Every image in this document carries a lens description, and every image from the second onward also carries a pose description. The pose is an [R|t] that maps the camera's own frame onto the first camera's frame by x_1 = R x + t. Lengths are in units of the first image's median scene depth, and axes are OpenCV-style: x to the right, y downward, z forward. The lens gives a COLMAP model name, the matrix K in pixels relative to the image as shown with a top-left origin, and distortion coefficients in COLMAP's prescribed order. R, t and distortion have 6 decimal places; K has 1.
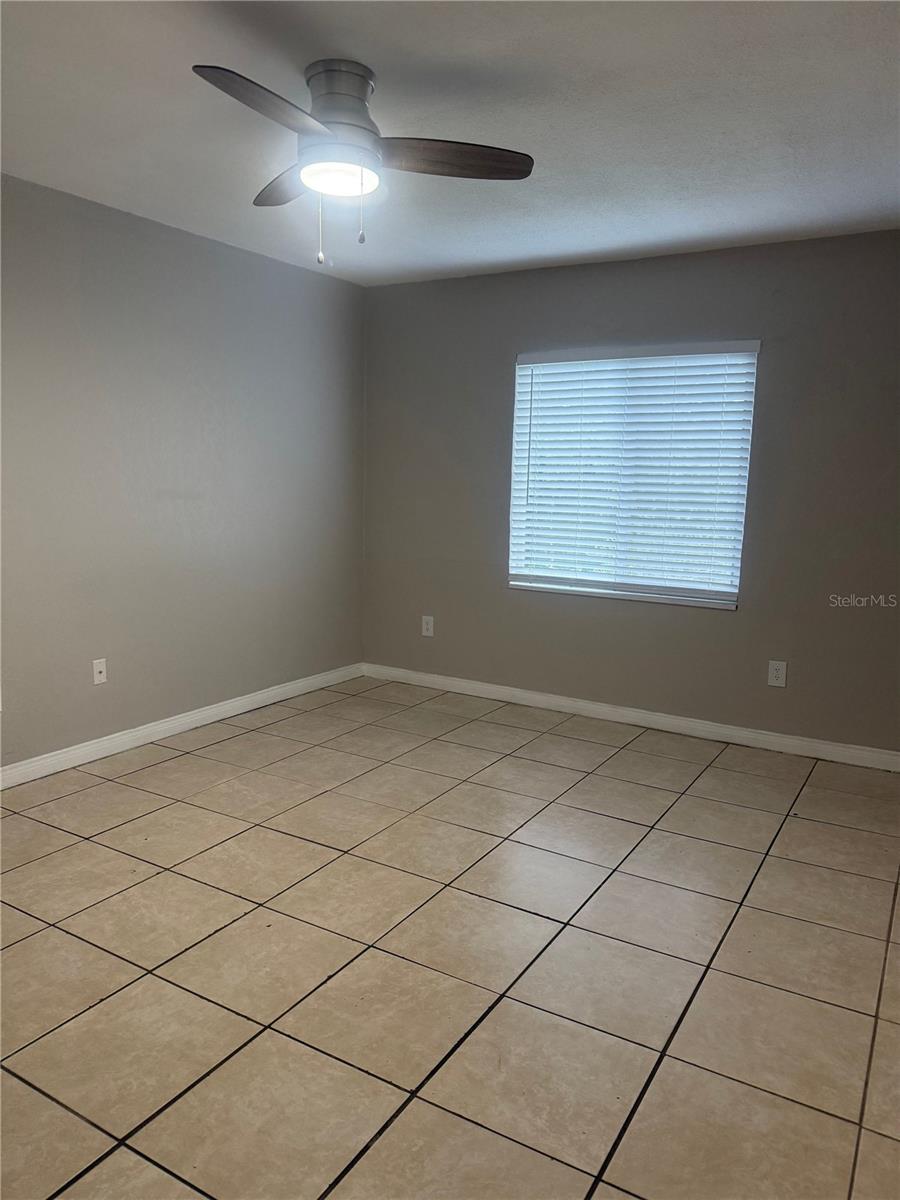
lens RADIAL K [[846.3, 0, 450.5], [0, 846.3, 599.7], [0, 0, 1]] dist [0.048364, -0.000929]
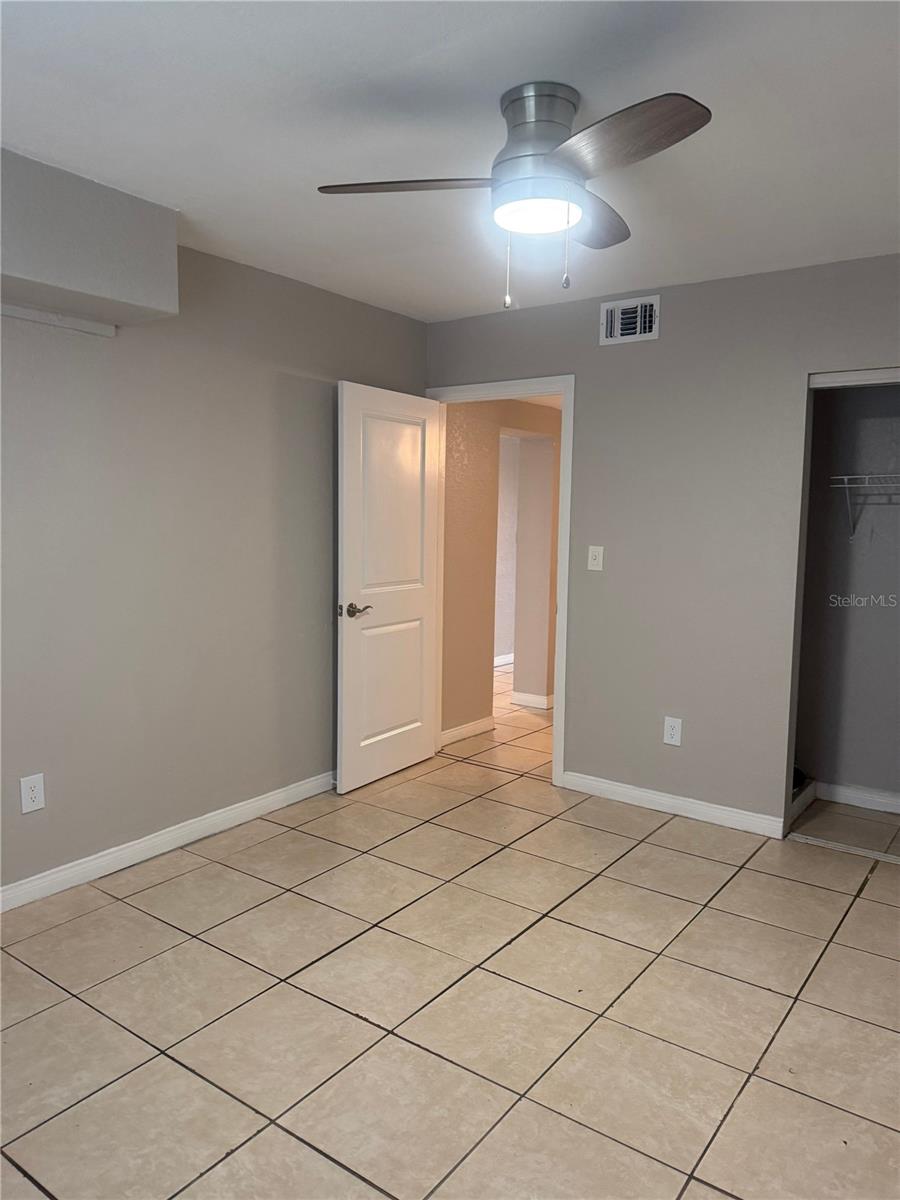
lens RADIAL K [[846.3, 0, 450.7], [0, 846.3, 600.5], [0, 0, 1]] dist [0.048364, -0.000929]
pose [[-0.995298, -0.045892, 0.085297, -0.126678], [-0.021919, 0.964503, 0.263160, -0.323084], [-0.094346, 0.260053, -0.960974, 1.871447]]
